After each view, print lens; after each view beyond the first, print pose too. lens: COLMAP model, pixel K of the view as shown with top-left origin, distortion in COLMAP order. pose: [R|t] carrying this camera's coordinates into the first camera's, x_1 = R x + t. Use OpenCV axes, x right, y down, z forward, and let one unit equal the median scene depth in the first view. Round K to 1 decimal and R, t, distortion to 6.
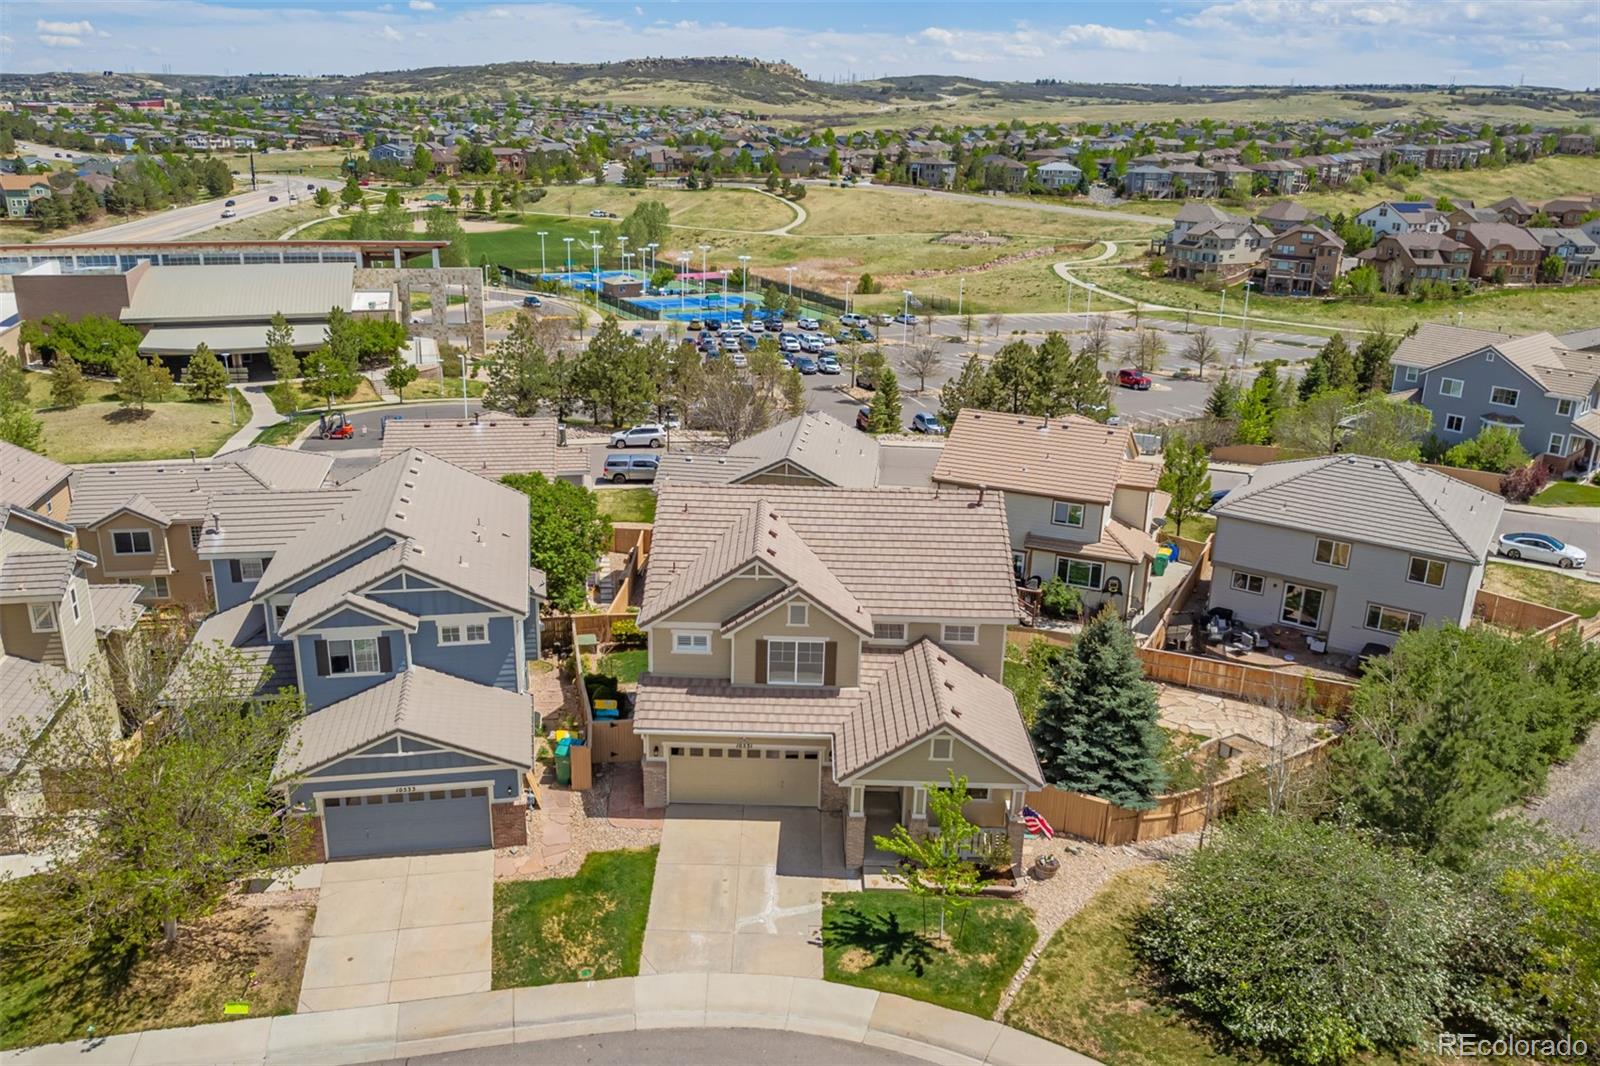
lens RADIAL K [[1256.0, 0, 792.3], [0, 1256.0, 539.4], [0, 0, 1]] dist [-0.076112, 0.063511]
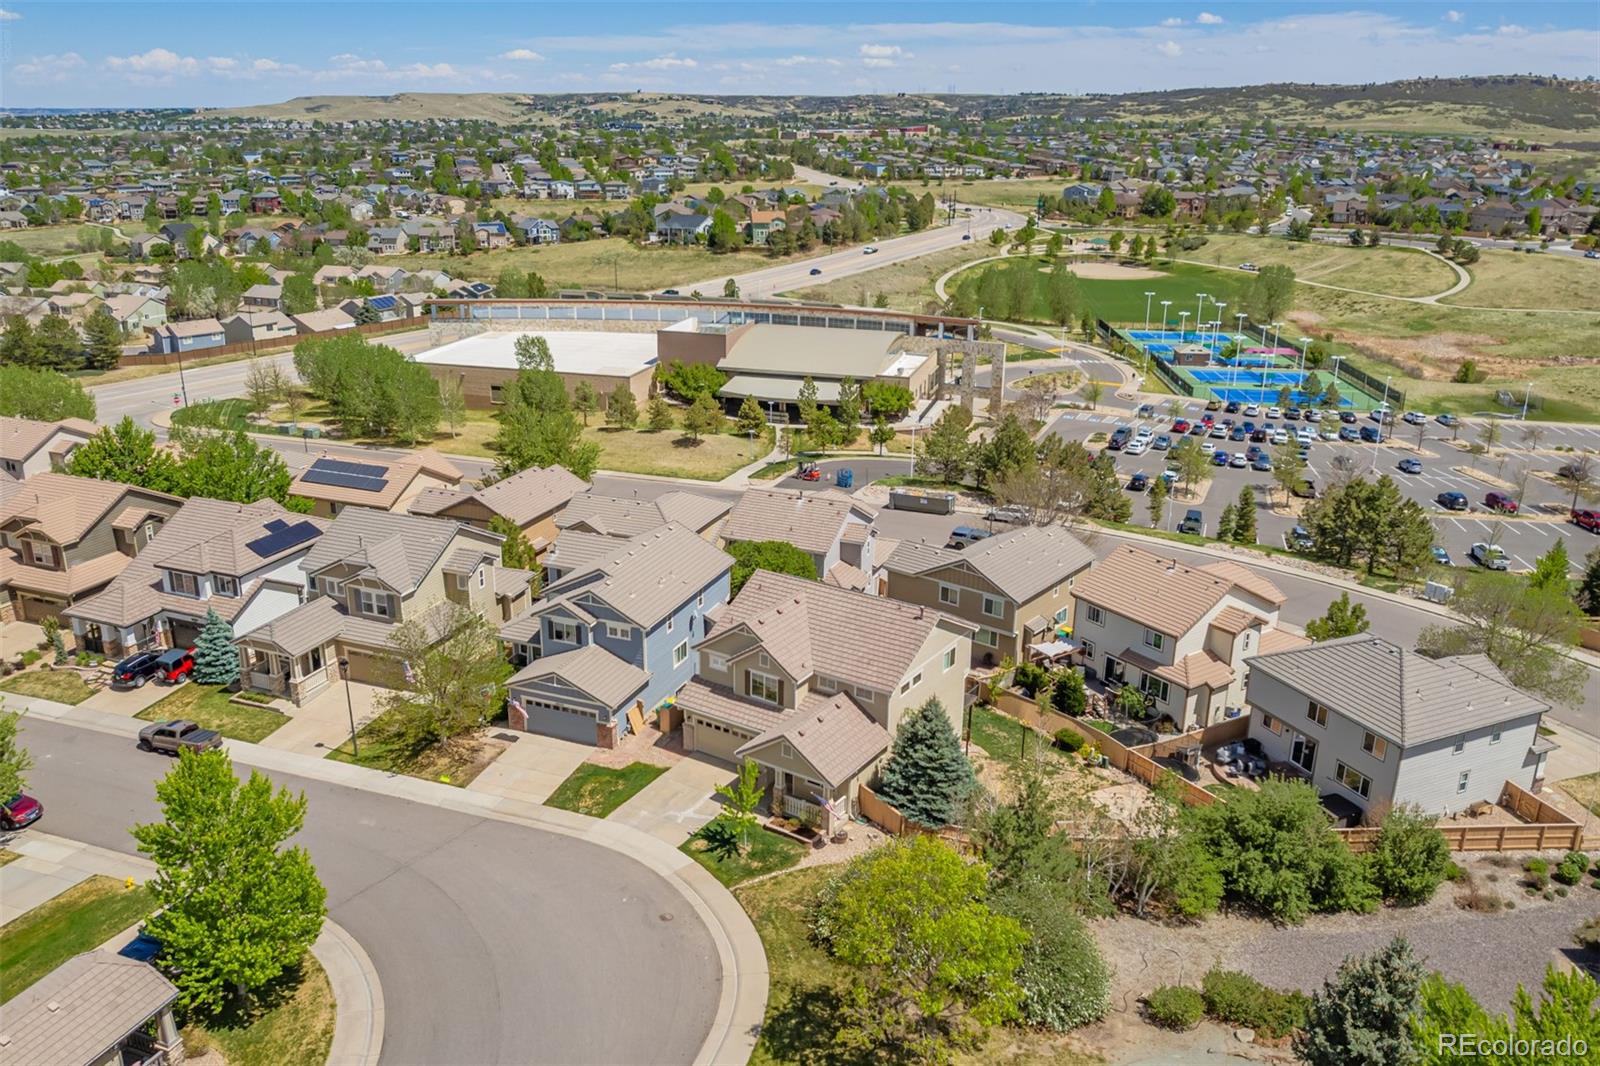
lens RADIAL K [[1256.0, 0, 792.3], [0, 1256.0, 538.1], [0, 0, 1]] dist [-0.076112, 0.063511]
pose [[0.842011, 0.160931, -0.514897, 0.153168], [-0.166449, 0.985400, 0.035792, -0.029702], [0.513139, 0.055567, 0.856505, -0.080655]]
